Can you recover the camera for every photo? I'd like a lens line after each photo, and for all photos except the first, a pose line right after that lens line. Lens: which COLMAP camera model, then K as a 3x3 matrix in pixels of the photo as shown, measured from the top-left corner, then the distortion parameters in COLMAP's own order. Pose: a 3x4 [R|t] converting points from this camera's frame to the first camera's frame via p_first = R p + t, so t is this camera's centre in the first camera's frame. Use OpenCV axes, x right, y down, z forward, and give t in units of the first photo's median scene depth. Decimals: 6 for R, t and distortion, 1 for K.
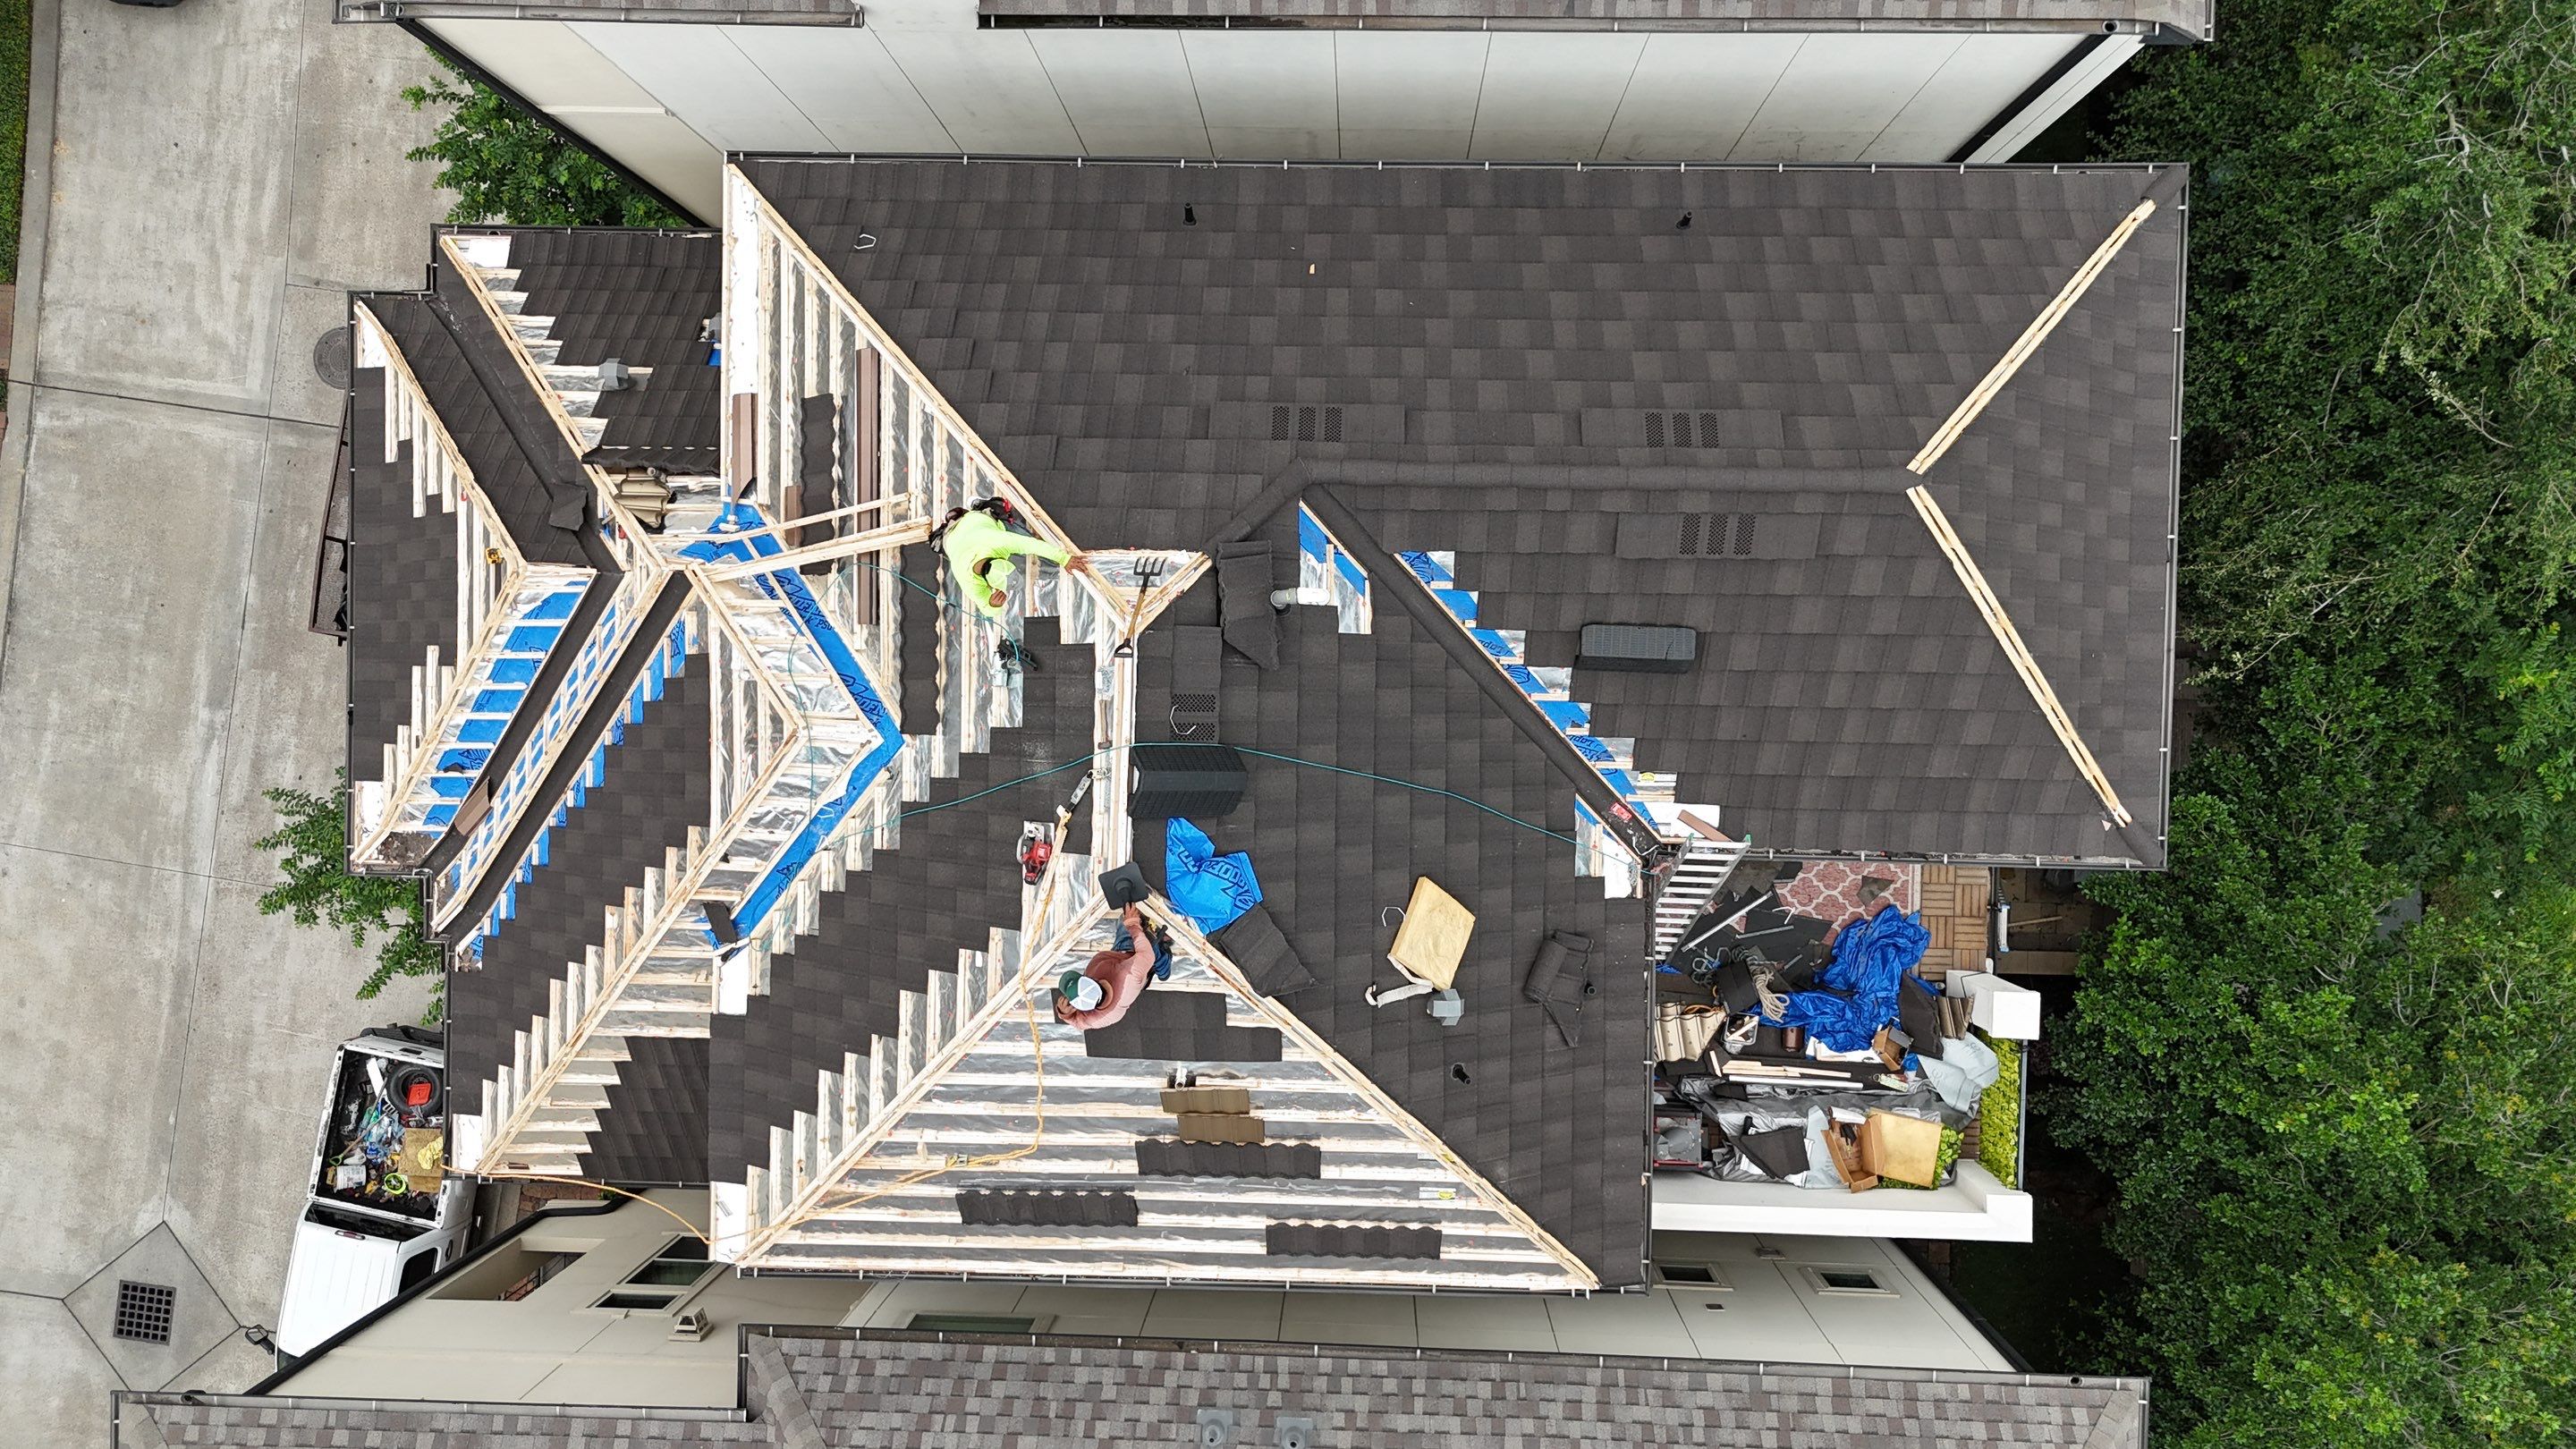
lens RADIAL K [[1890.5, 0, 1288.0], [0, 1890.5, 724.5], [0, 0, 1]] dist [0.082041, -0.087204]
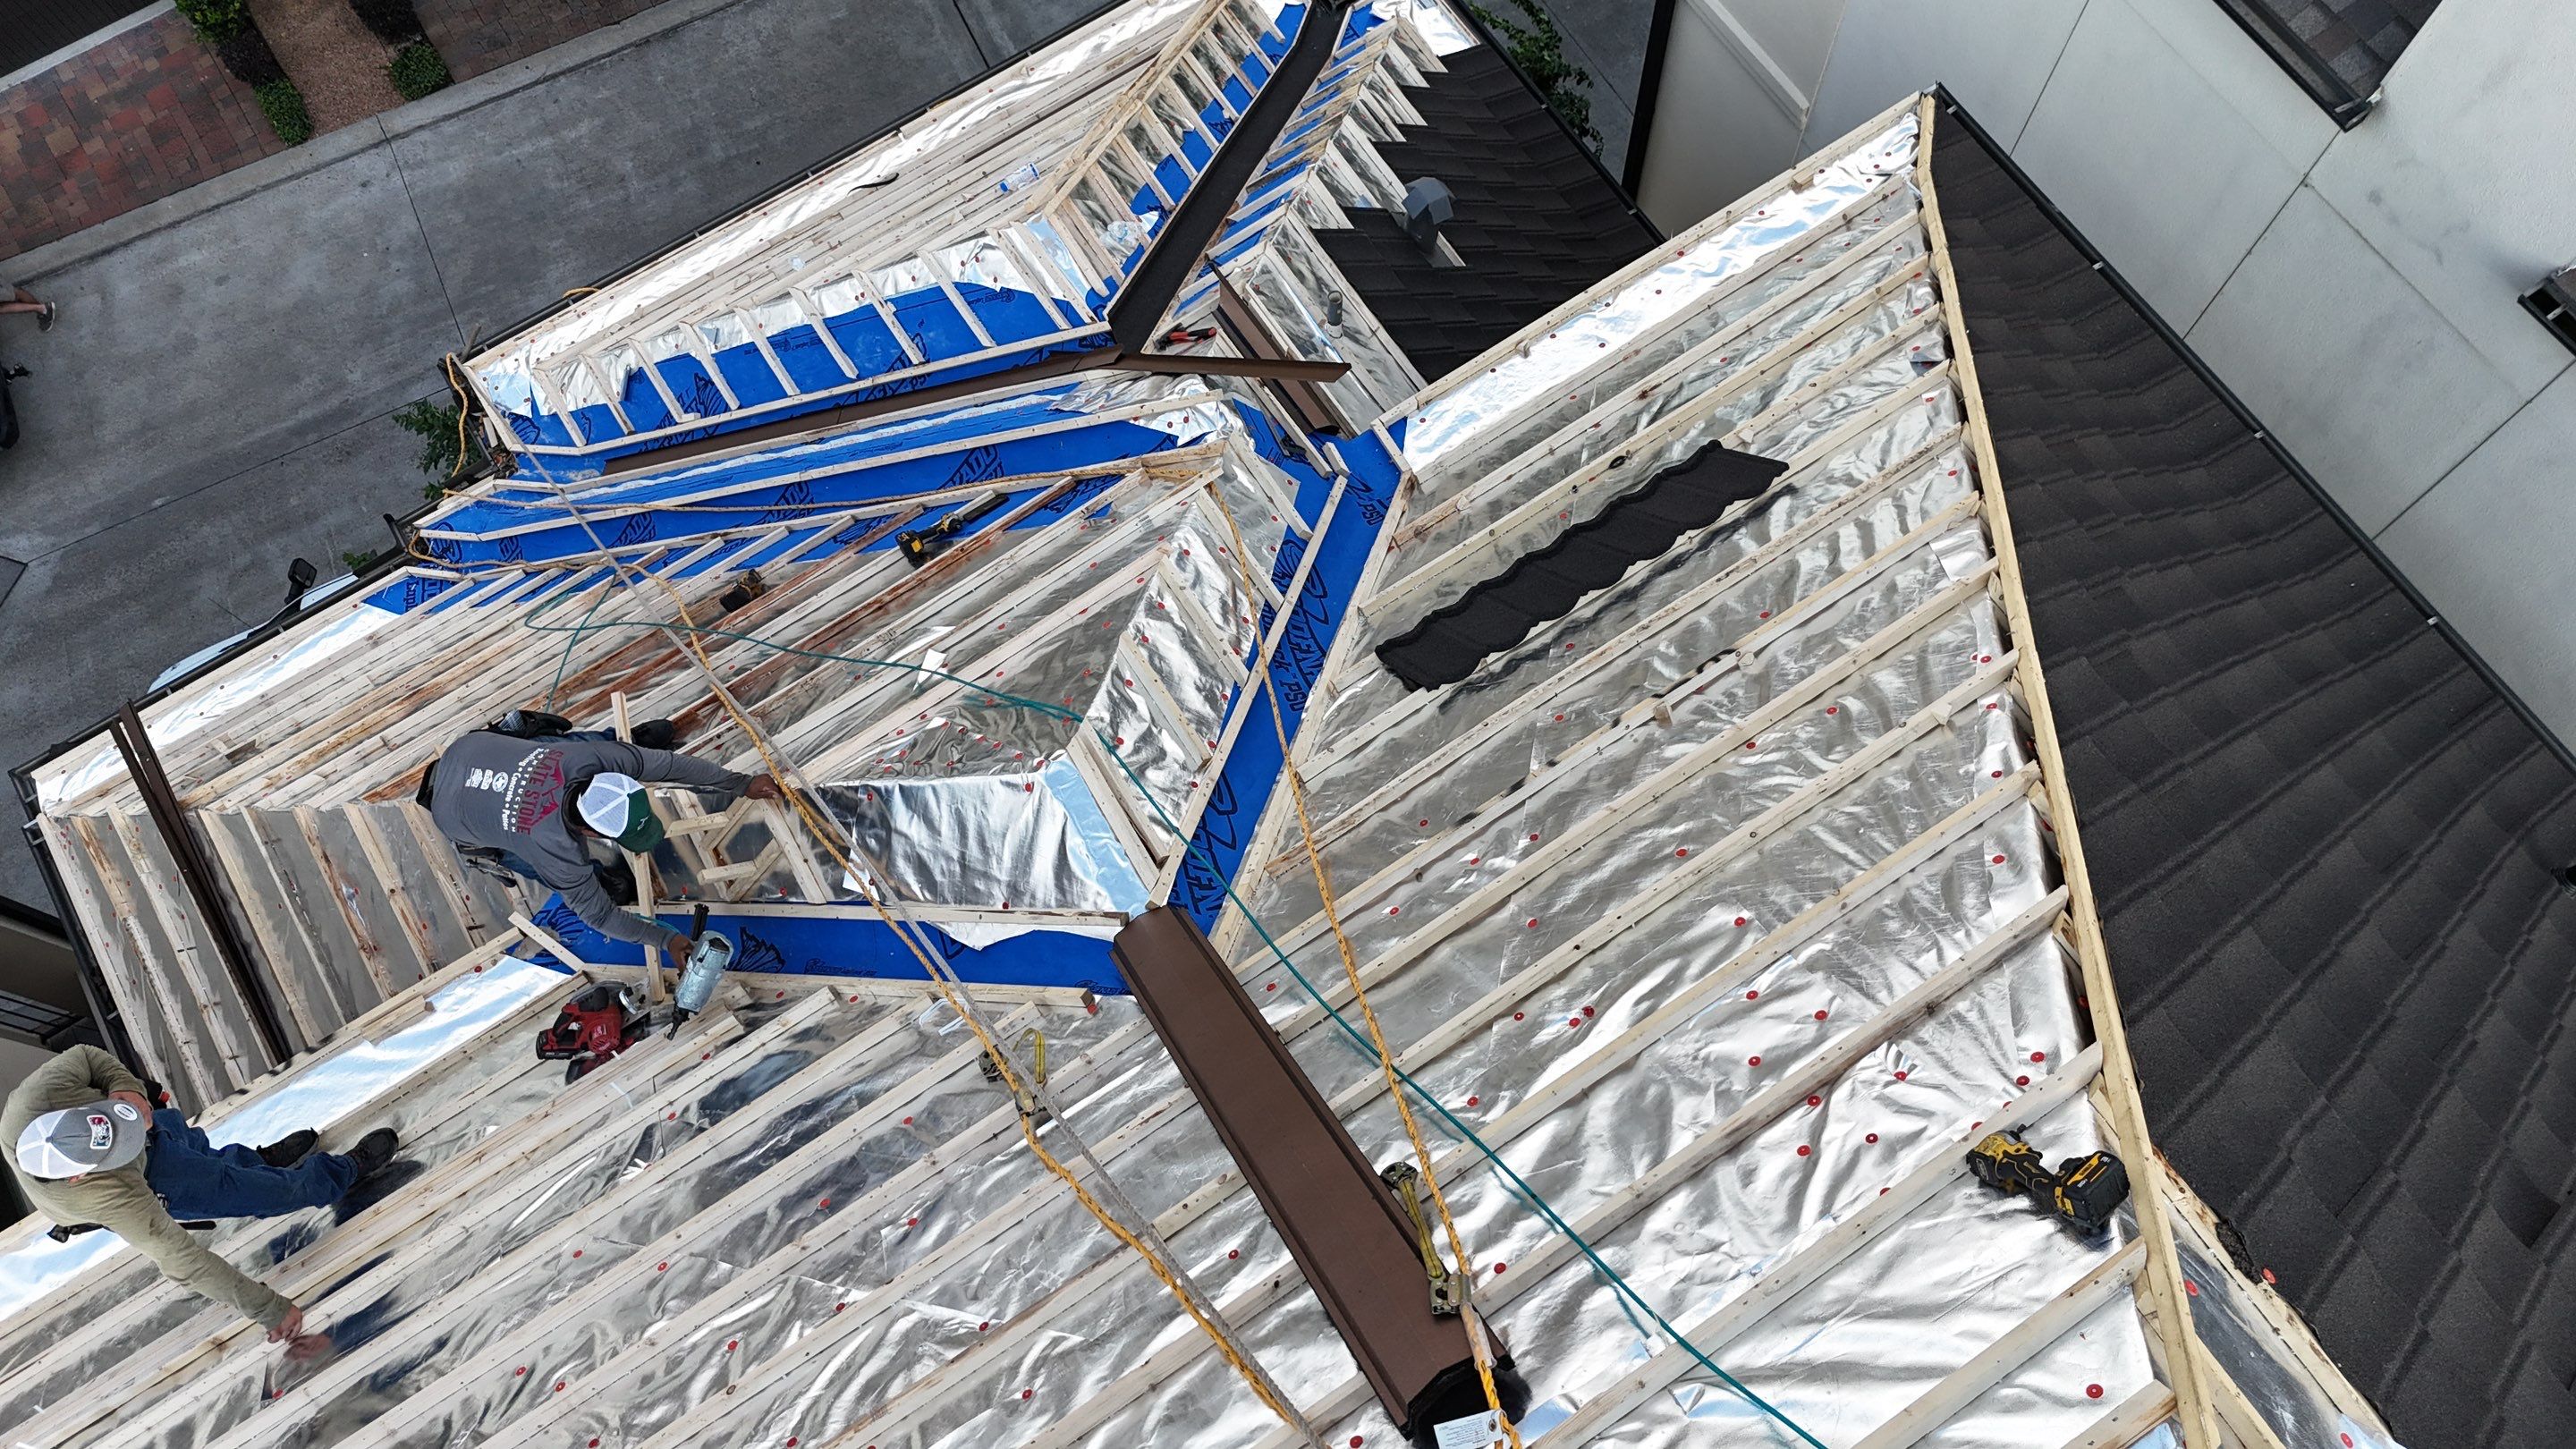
lens RADIAL K [[1890.5, 0, 1288.0], [0, 1890.5, 724.5], [0, 0, 1]] dist [0.082041, -0.087204]
pose [[0.559561, 0.785202, -0.265235, -0.107409], [-0.828710, 0.534515, -0.165934, 0.019258], [0.011480, 0.312653, 0.949798, 0.505789]]
